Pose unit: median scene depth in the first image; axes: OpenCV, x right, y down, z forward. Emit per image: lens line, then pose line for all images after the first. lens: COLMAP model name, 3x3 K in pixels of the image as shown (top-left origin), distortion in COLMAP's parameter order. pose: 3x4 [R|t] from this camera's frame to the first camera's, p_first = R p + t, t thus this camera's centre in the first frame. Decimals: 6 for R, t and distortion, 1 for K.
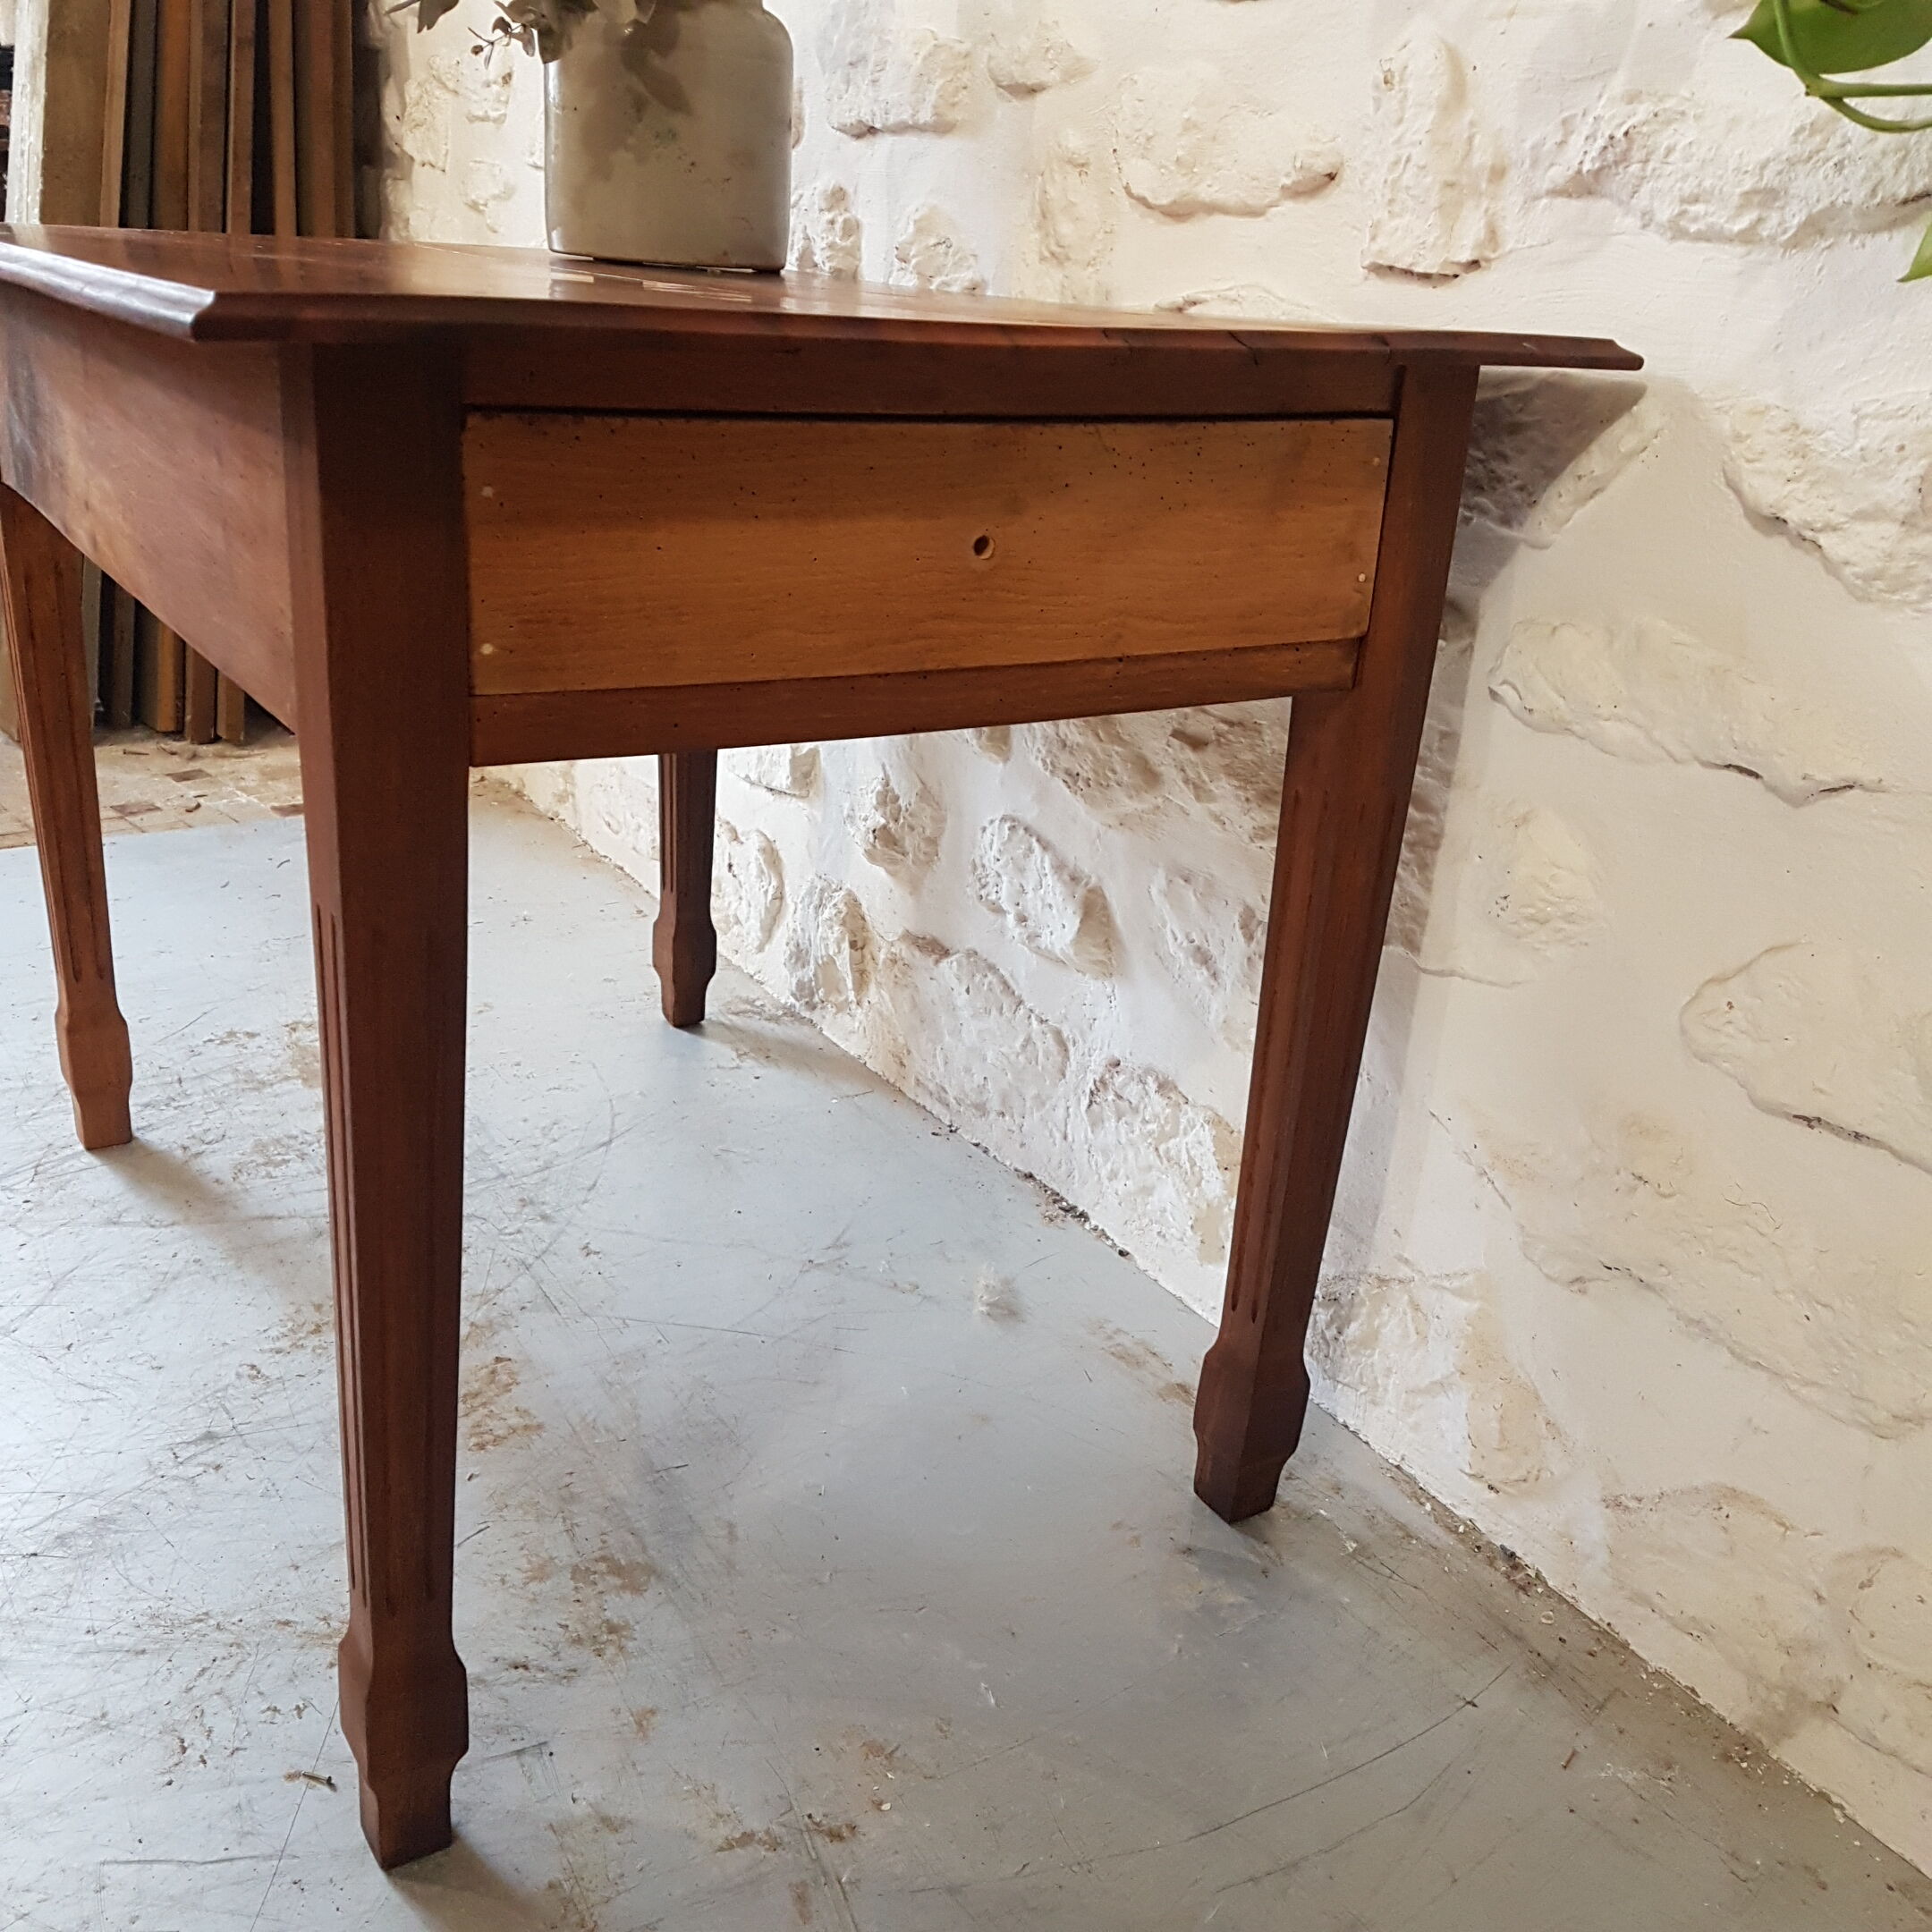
lens RADIAL K [[1948.8, 0, 971.1], [0, 1948.8, 949.3], [0, 0, 1]] dist [0.250286, -0.404654]
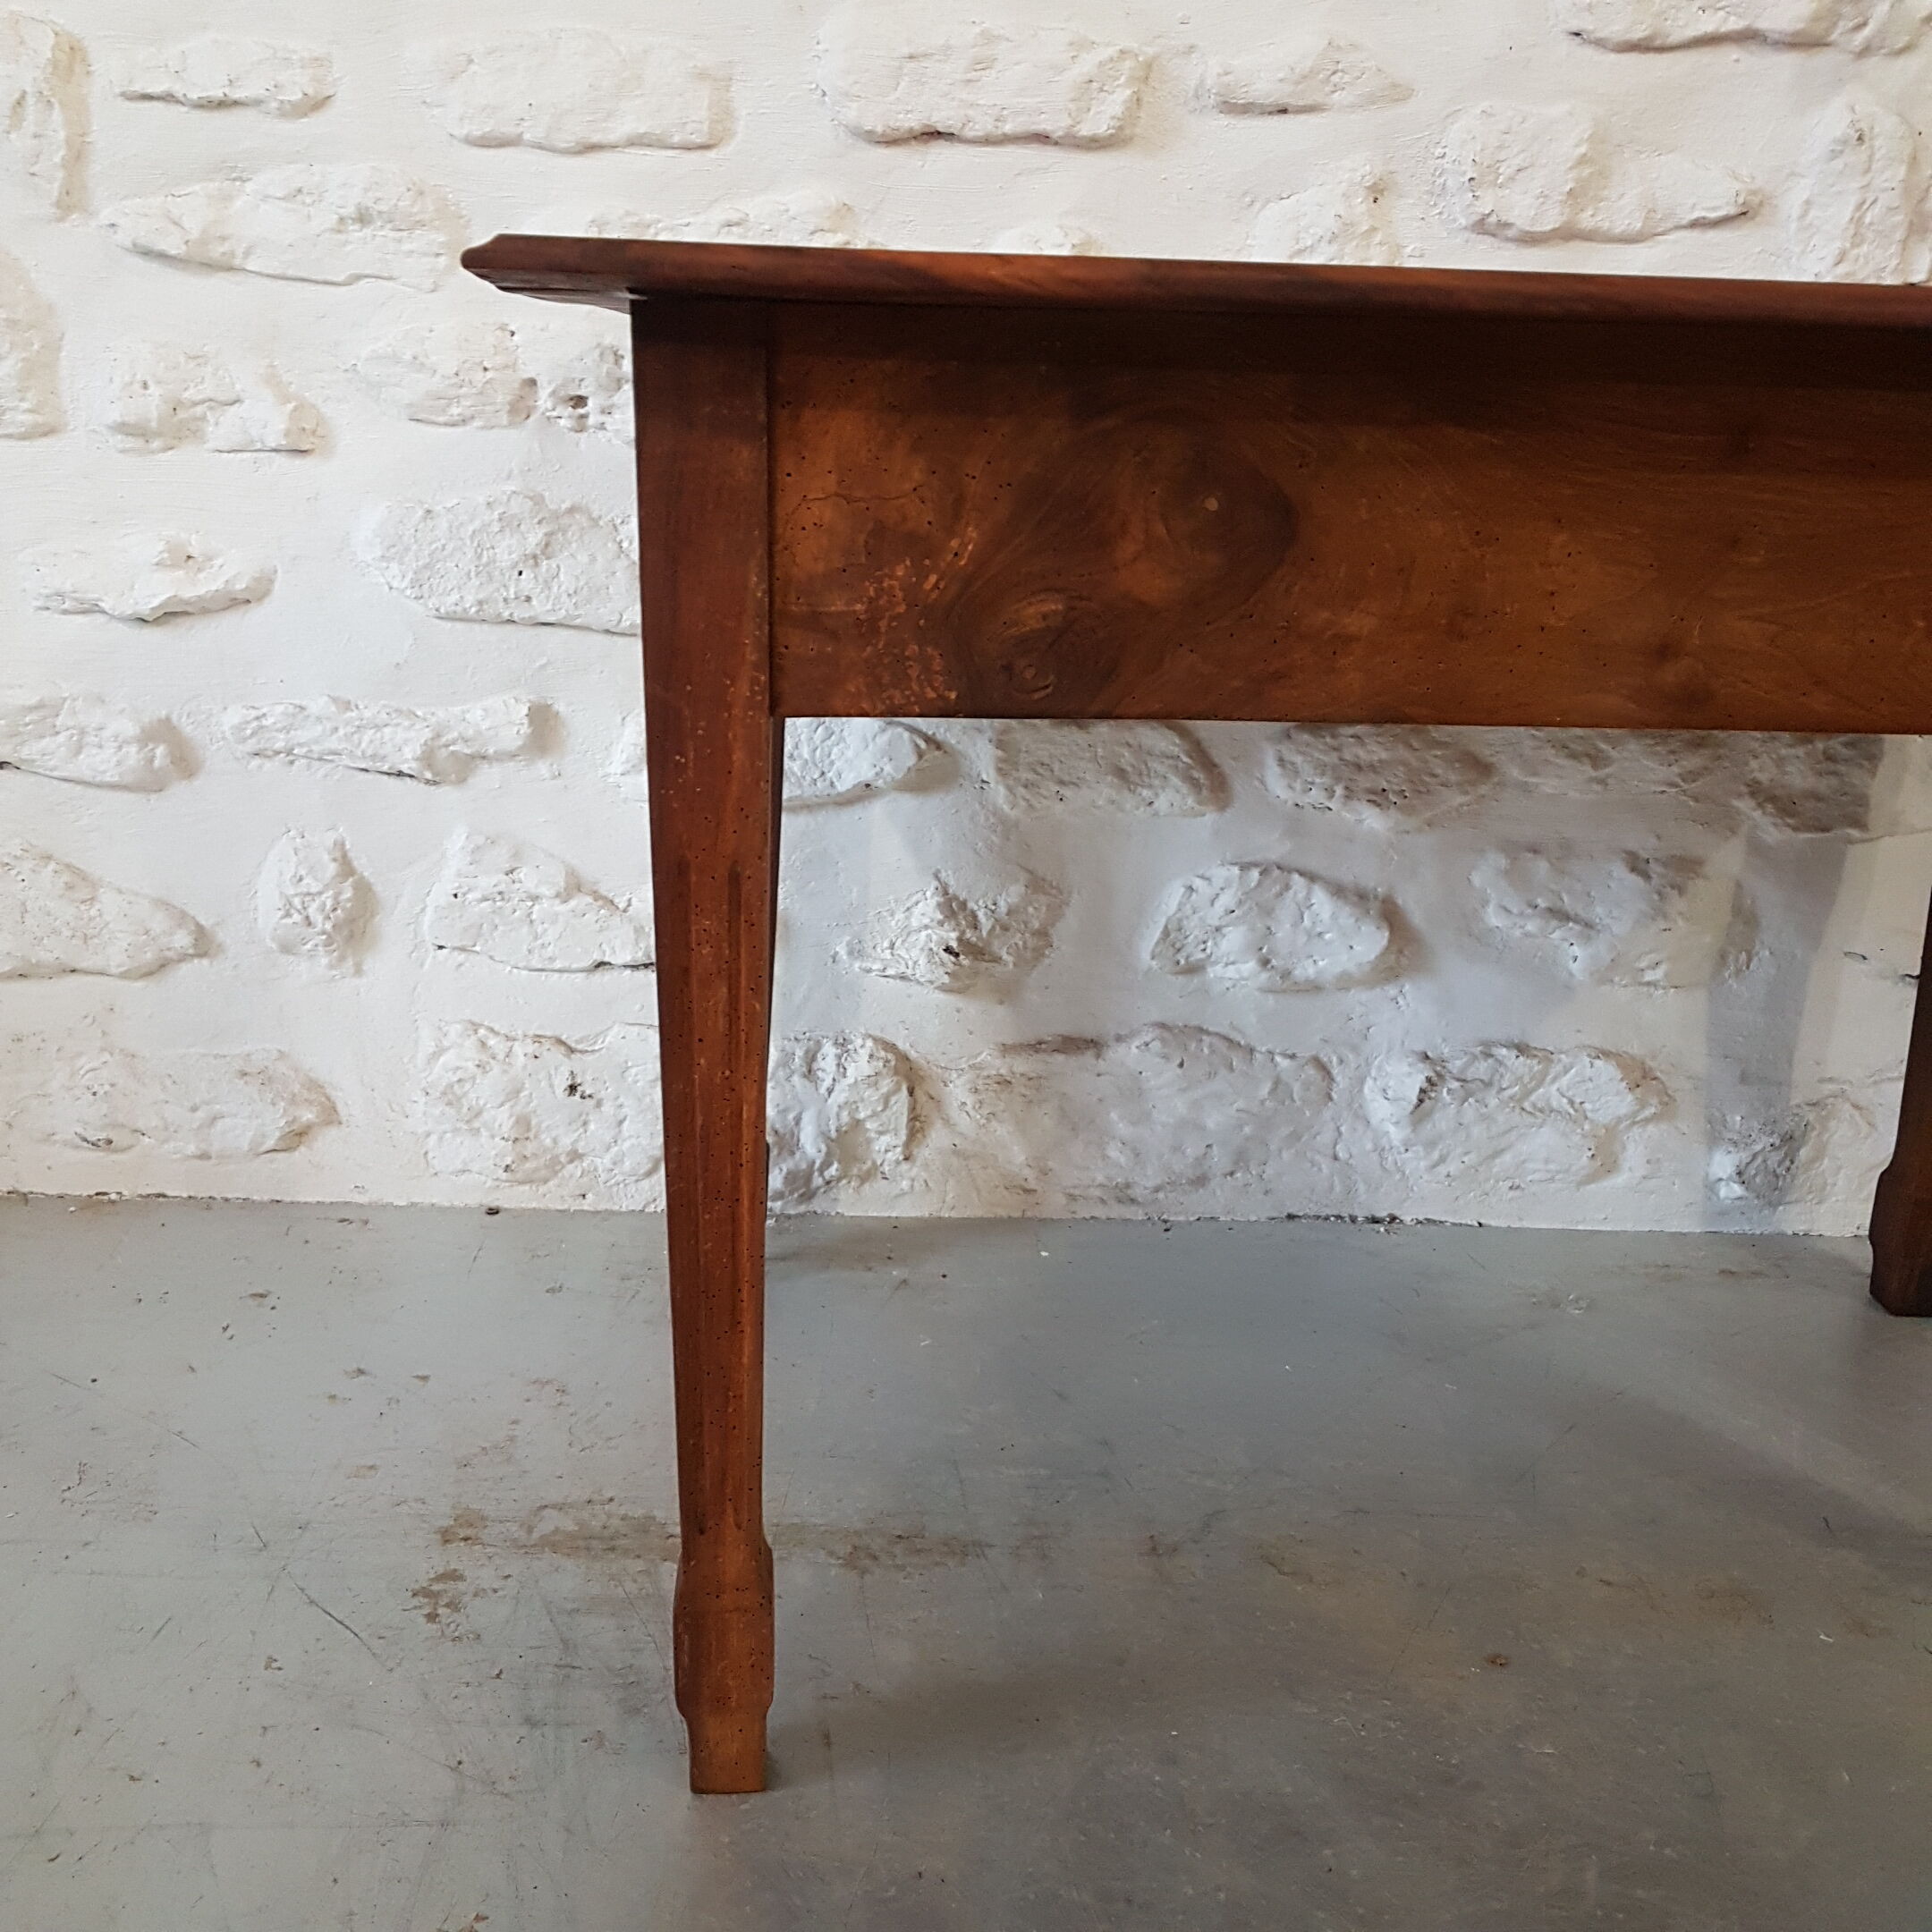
lens RADIAL K [[1950.0, 0, 927.2], [0, 1950.0, 948.6], [0, 0, 1]] dist [0.274667, -0.514129]
pose [[0.501096, -0.286838, 0.816472, -0.941006], [0.288729, 0.944825, 0.154727, -0.244595], [-0.815805, 0.158206, 0.556266, 0.659919]]
